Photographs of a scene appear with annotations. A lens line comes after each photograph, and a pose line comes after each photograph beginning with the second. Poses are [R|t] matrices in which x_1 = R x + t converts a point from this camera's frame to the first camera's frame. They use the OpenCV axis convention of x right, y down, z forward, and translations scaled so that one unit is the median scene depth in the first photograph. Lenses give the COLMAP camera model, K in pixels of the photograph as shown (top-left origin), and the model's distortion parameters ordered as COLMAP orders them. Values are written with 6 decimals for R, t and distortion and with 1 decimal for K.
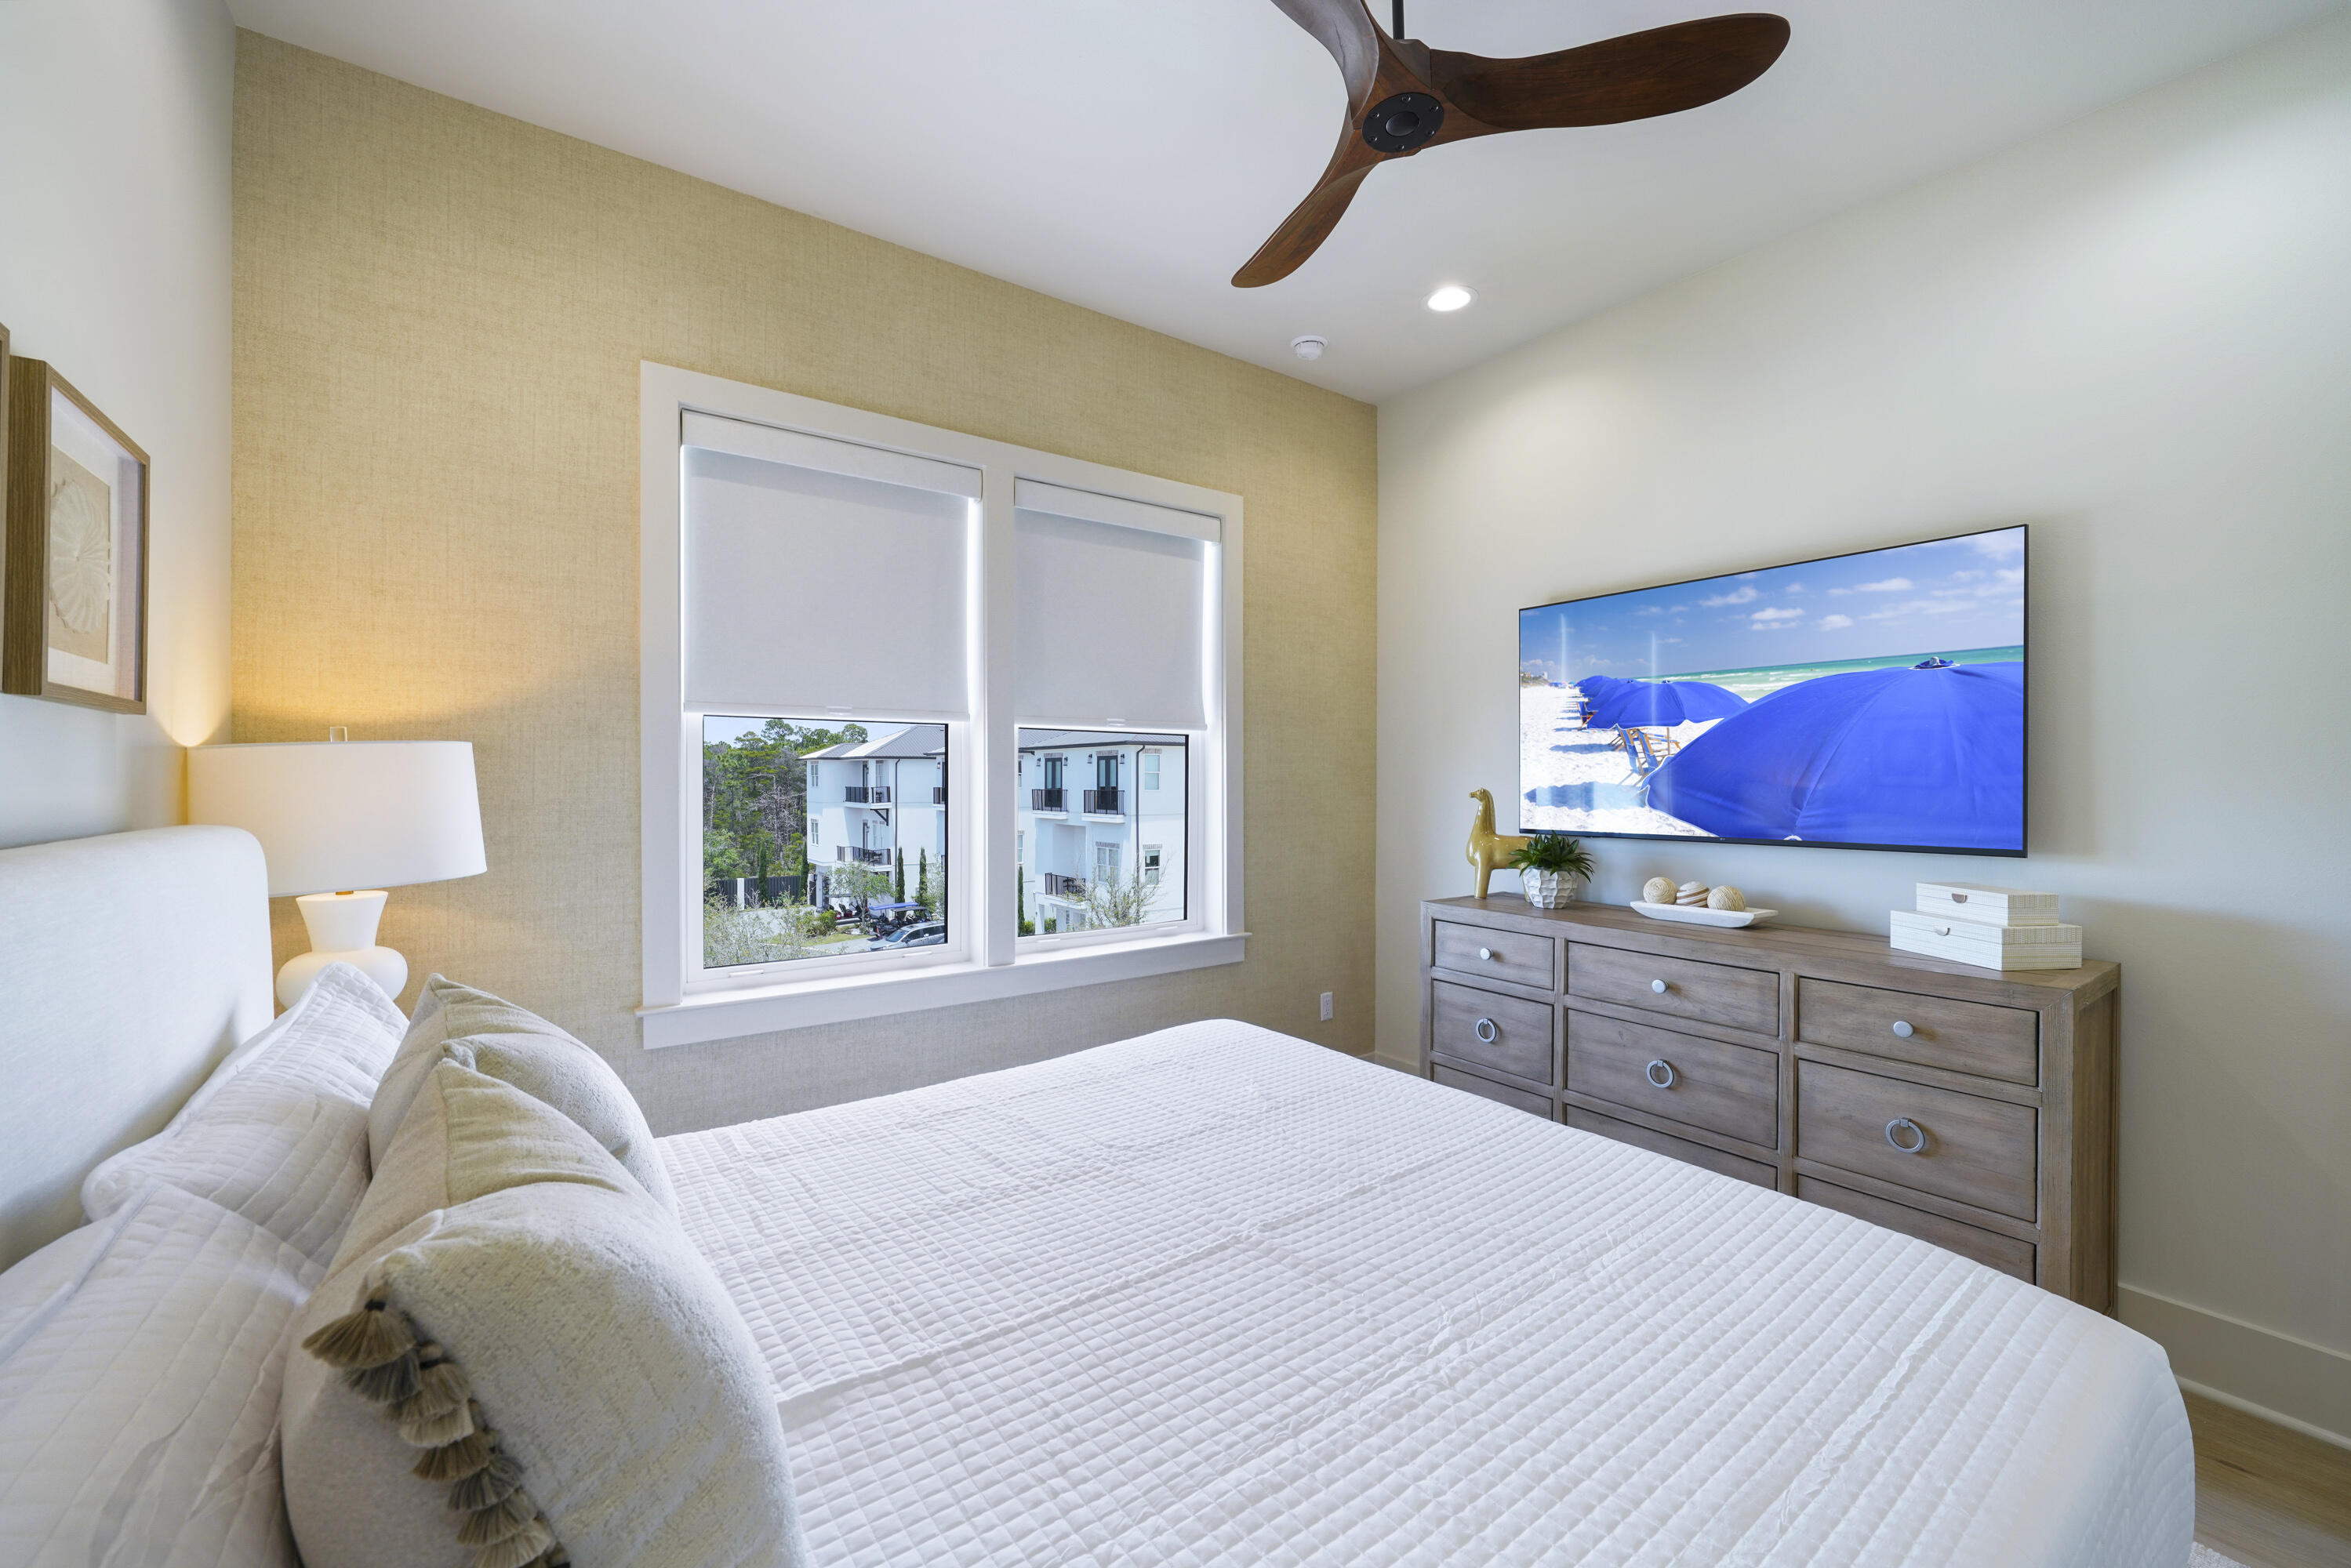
lens RADIAL K [[949.6, 0, 1175.7], [0, 949.6, 789.2], [0, 0, 1]] dist [-0.024453, 0.000058]
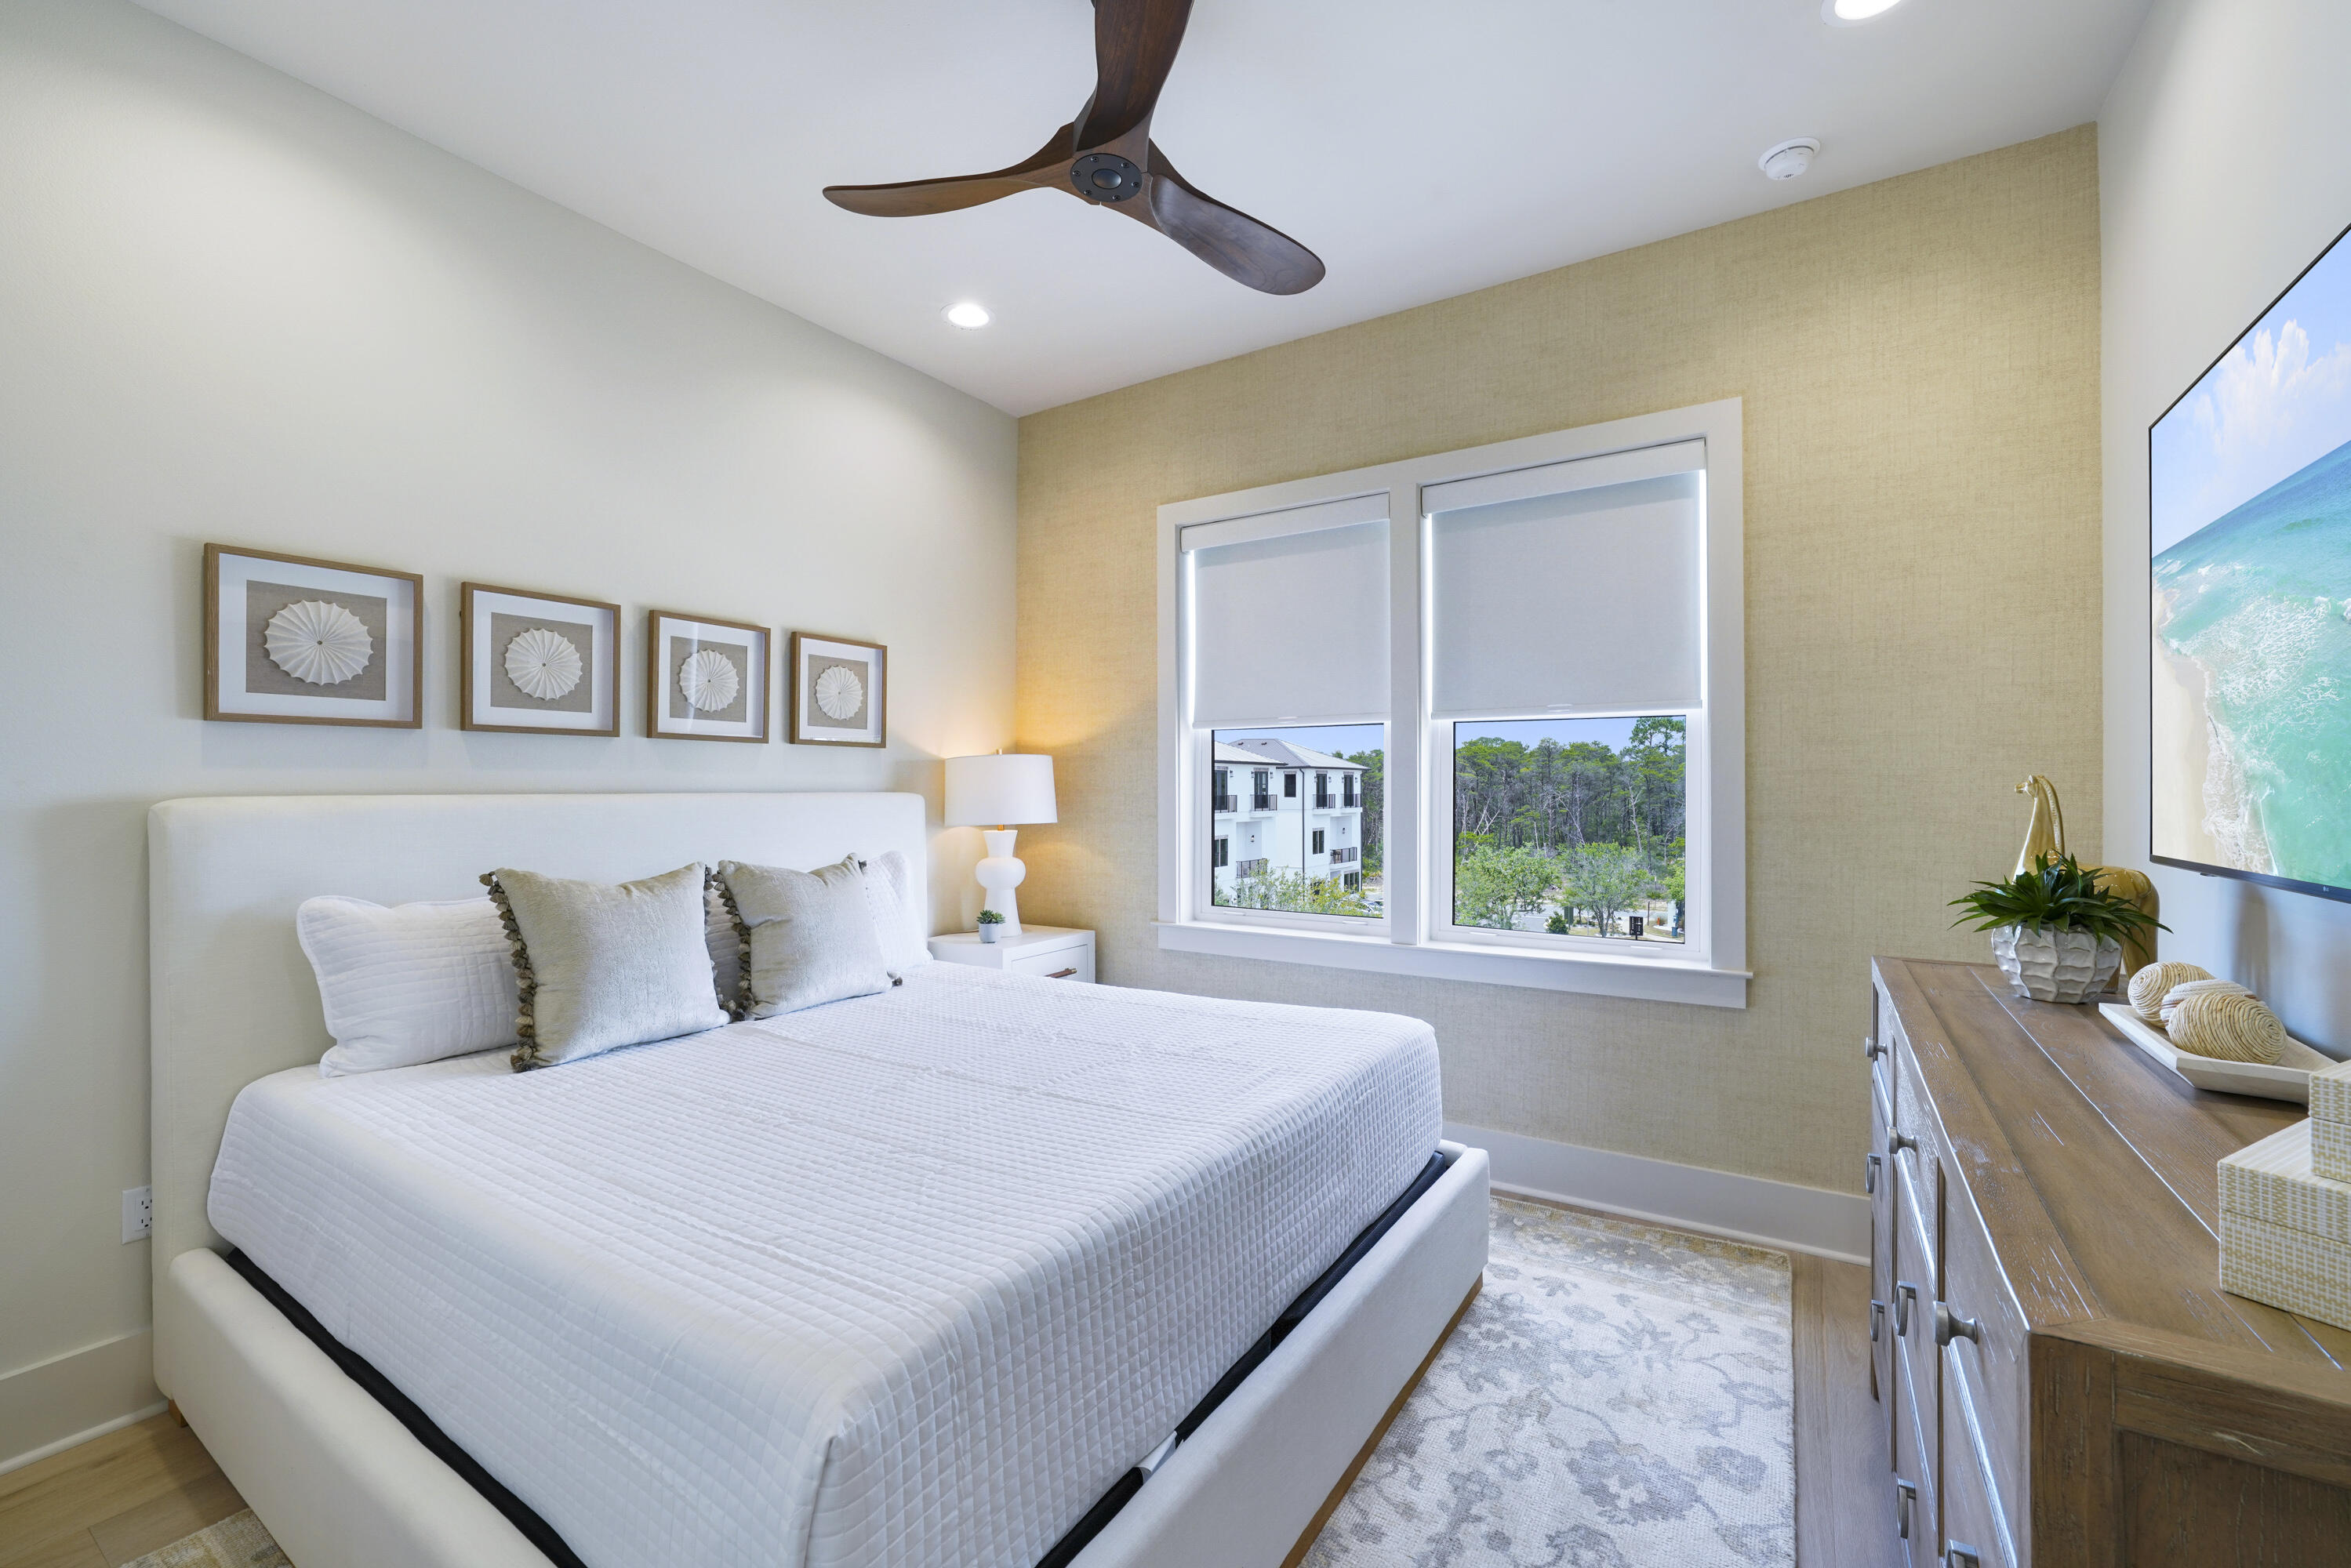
lens RADIAL K [[955.4, 0, 1182.1], [0, 955.4, 777.2], [0, 0, 1]] dist [-0.001058, 0.000105]
pose [[0.368188, -0.007987, -0.929717, 0.809936], [-0.006619, 0.999915, -0.011212, 0.010998], [0.929728, 0.010282, 0.368104, 0.398745]]
